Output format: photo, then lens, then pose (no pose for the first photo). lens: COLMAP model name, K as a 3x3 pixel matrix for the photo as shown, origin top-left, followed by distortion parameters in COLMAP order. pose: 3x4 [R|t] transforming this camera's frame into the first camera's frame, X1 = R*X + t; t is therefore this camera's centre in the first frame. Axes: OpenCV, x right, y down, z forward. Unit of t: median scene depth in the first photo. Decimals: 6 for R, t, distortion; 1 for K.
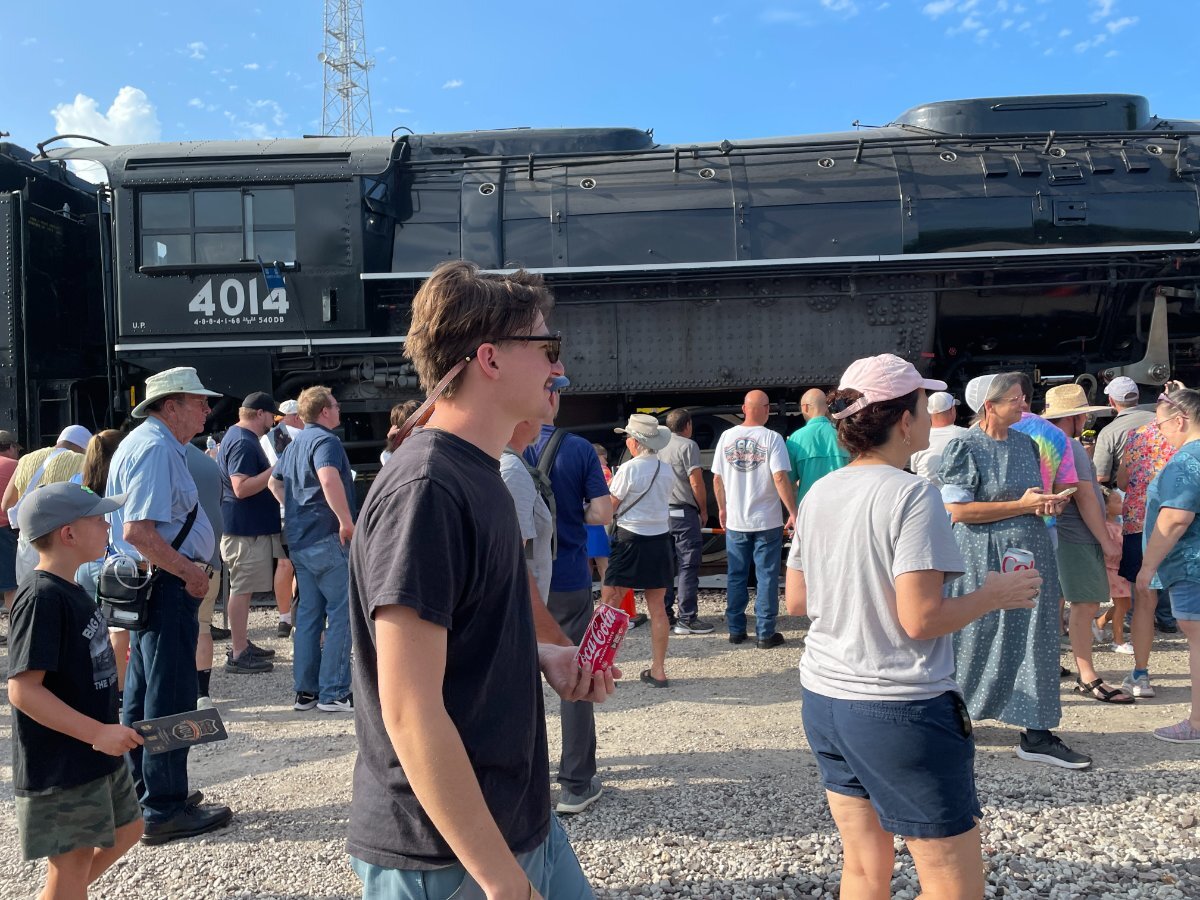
lens RADIAL K [[903.6, 0, 611.0], [0, 903.6, 465.6], [0, 0, 1]] dist [0.079940, -0.106536]
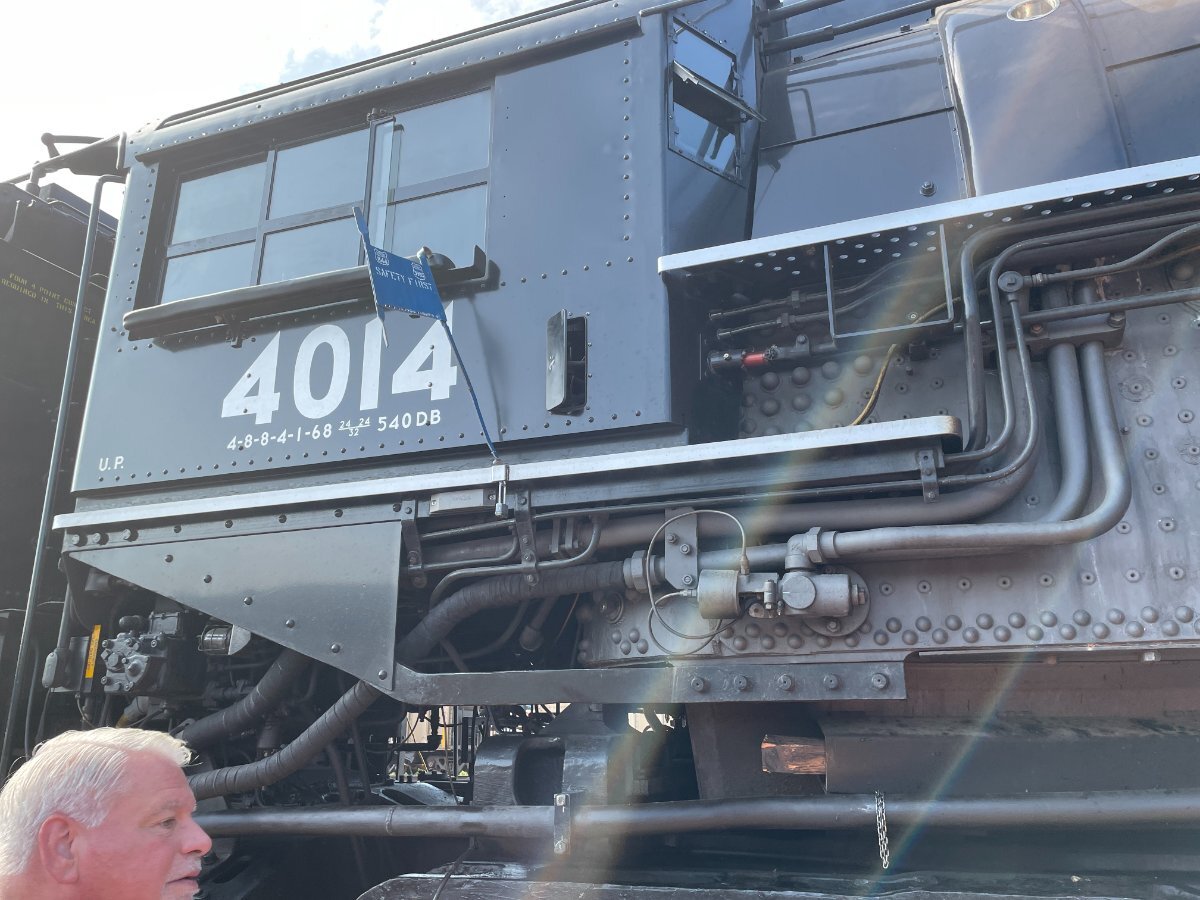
lens RADIAL K [[903.6, 0, 599.7], [0, 903.6, 444.1], [0, 0, 1]] dist [0.079940, -0.106536]
pose [[0.938545, -0.075723, -0.336749, -0.187046], [-0.027338, 0.956265, -0.291222, -0.052870], [0.344074, 0.282531, 0.895427, 0.708110]]
